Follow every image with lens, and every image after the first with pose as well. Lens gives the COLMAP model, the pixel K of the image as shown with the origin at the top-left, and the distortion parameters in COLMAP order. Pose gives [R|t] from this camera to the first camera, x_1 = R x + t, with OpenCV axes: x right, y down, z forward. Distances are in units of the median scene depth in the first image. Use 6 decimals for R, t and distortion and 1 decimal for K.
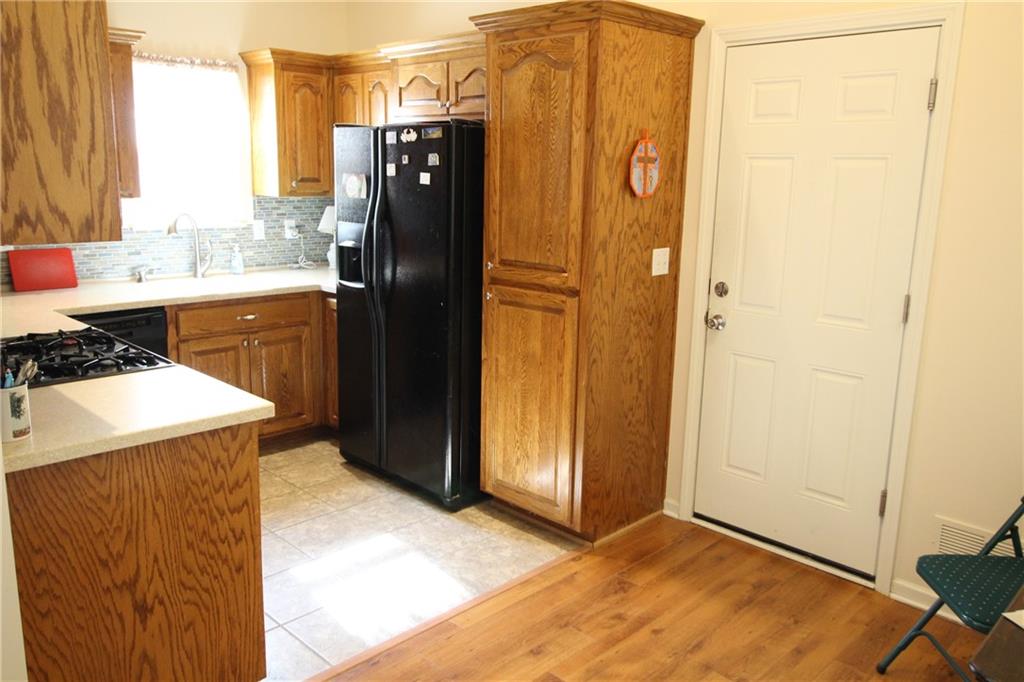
lens RADIAL K [[803.6, 0, 515.5], [0, 803.6, 331.5], [0, 0, 1]] dist [0.007263, -0.002176]
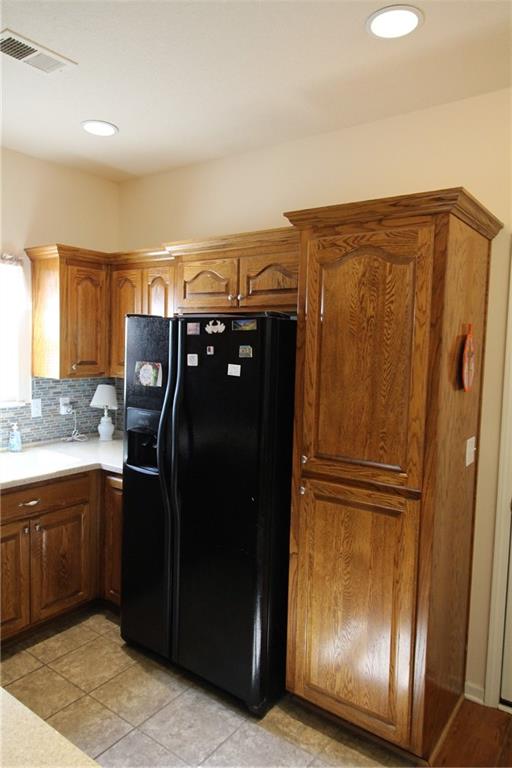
lens RADIAL K [[516.1, 0, 251.1], [0, 516.1, 378.3], [0, 0, 1]] dist [0.002884, -0.002127]
pose [[0.990013, -0.005395, 0.140872, -0.173361], [0.022821, 0.992221, -0.122380, -0.098543], [-0.139116, 0.124372, 0.982435, 0.363197]]
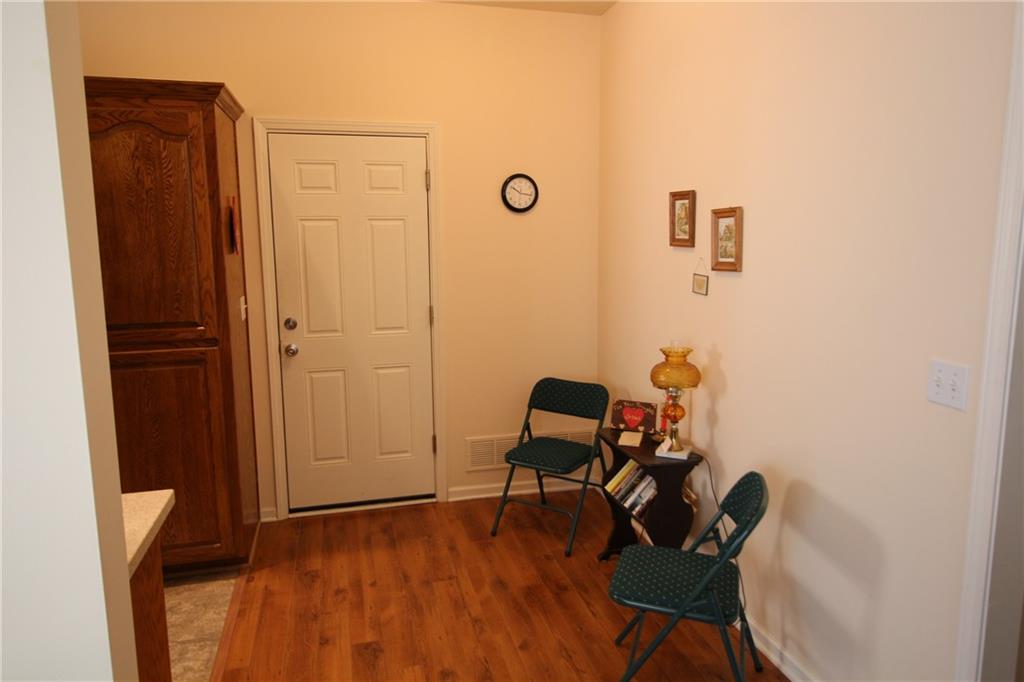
lens RADIAL K [[688.1, 0, 514.4], [0, 688.1, 331.2], [0, 0, 1]] dist [0.002884, -0.002127]
pose [[0.505615, -0.150711, 0.849493, -0.448414], [0.188932, 0.980067, 0.061425, -0.038421], [-0.841818, 0.129439, 0.524011, 0.135562]]
